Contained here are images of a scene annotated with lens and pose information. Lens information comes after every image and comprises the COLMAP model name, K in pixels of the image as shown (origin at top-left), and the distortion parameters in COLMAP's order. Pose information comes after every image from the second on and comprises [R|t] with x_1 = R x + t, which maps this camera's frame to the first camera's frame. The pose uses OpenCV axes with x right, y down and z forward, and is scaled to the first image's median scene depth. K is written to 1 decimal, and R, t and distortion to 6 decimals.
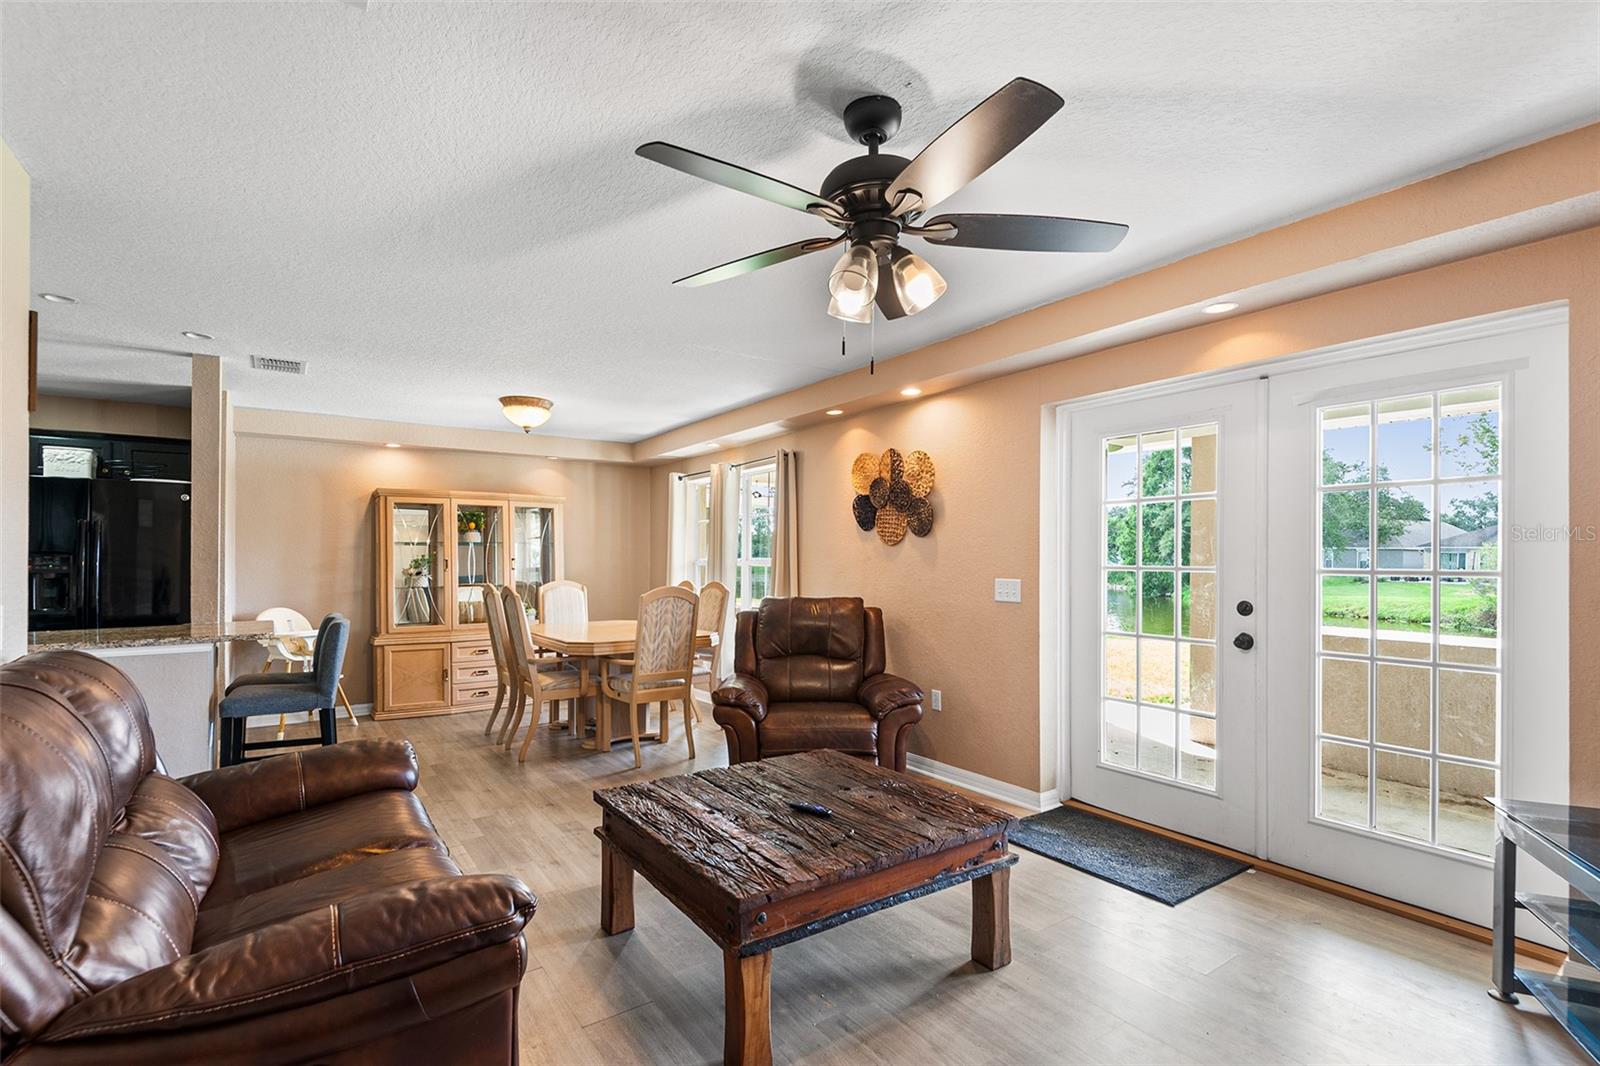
lens RADIAL K [[732.1, 0, 799.9], [0, 732.1, 546.7], [0, 0, 1]] dist [0.020617, -0.019307]
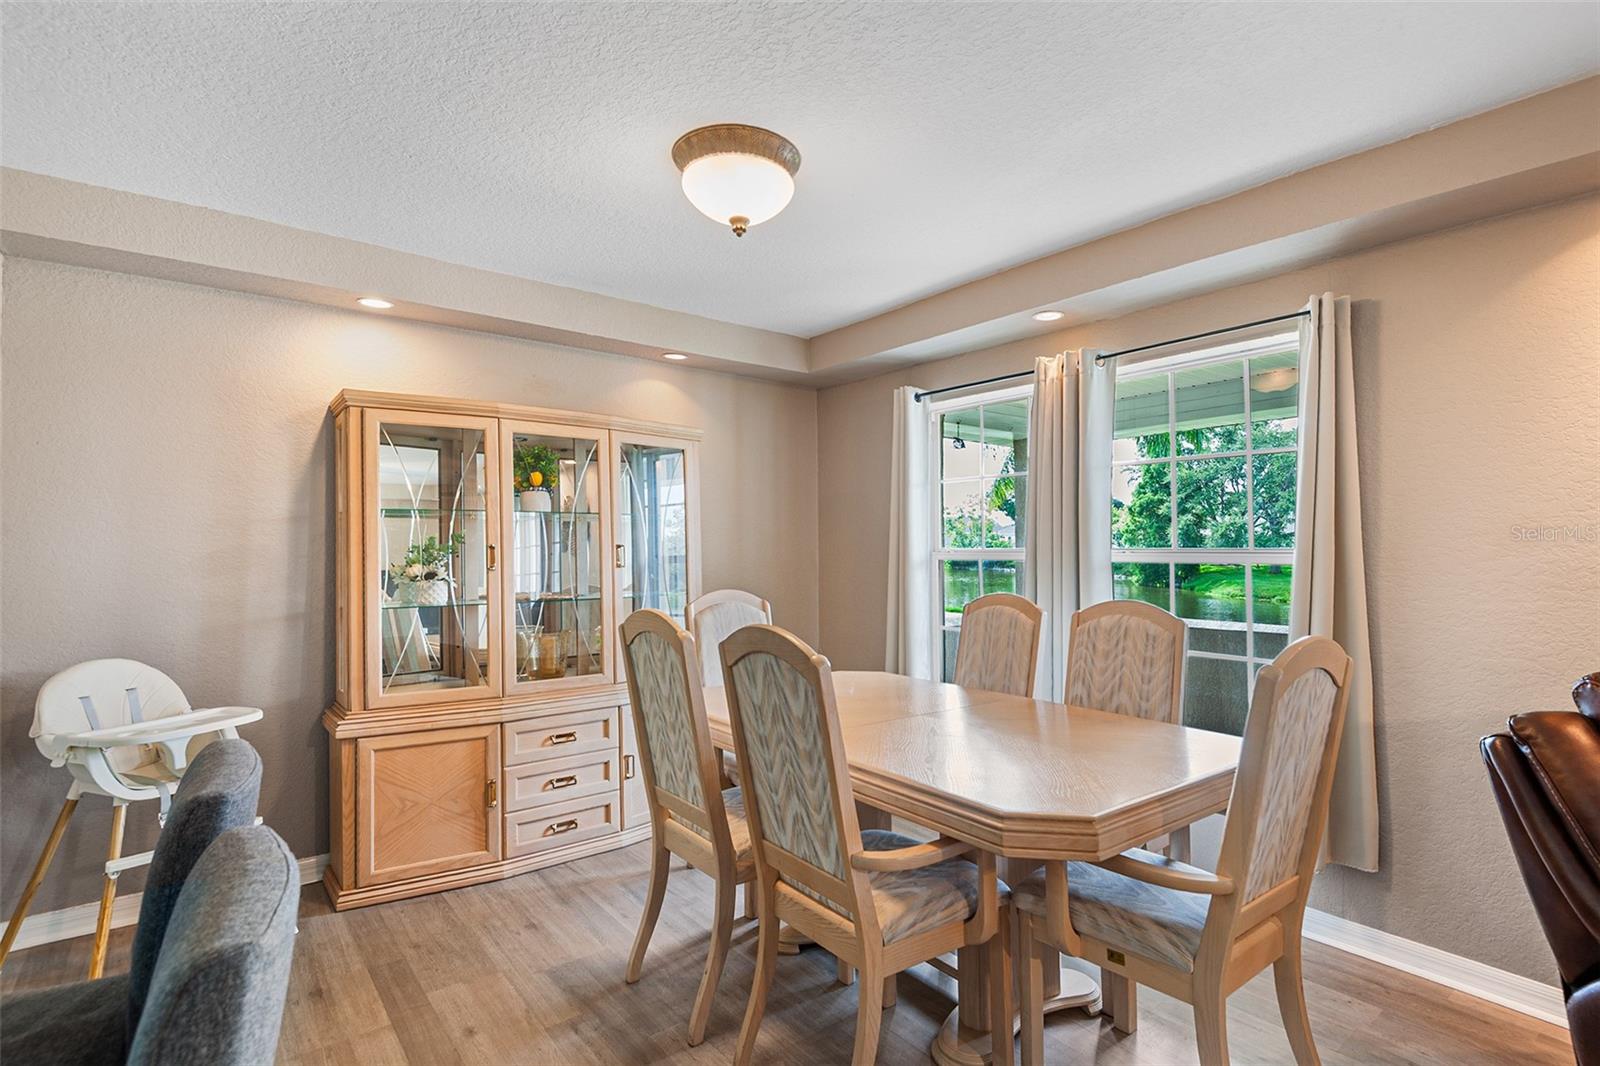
lens RADIAL K [[763.8, 0, 800.0], [0, 763.8, 533.0], [0, 0, 1]] dist [0.015531, -0.000551]
pose [[0.998070, 0.006394, 0.061776, -0.311236], [-0.006450, 0.999979, 0.000697, 0.006790], [-0.061770, -0.001094, 0.998090, 0.491586]]
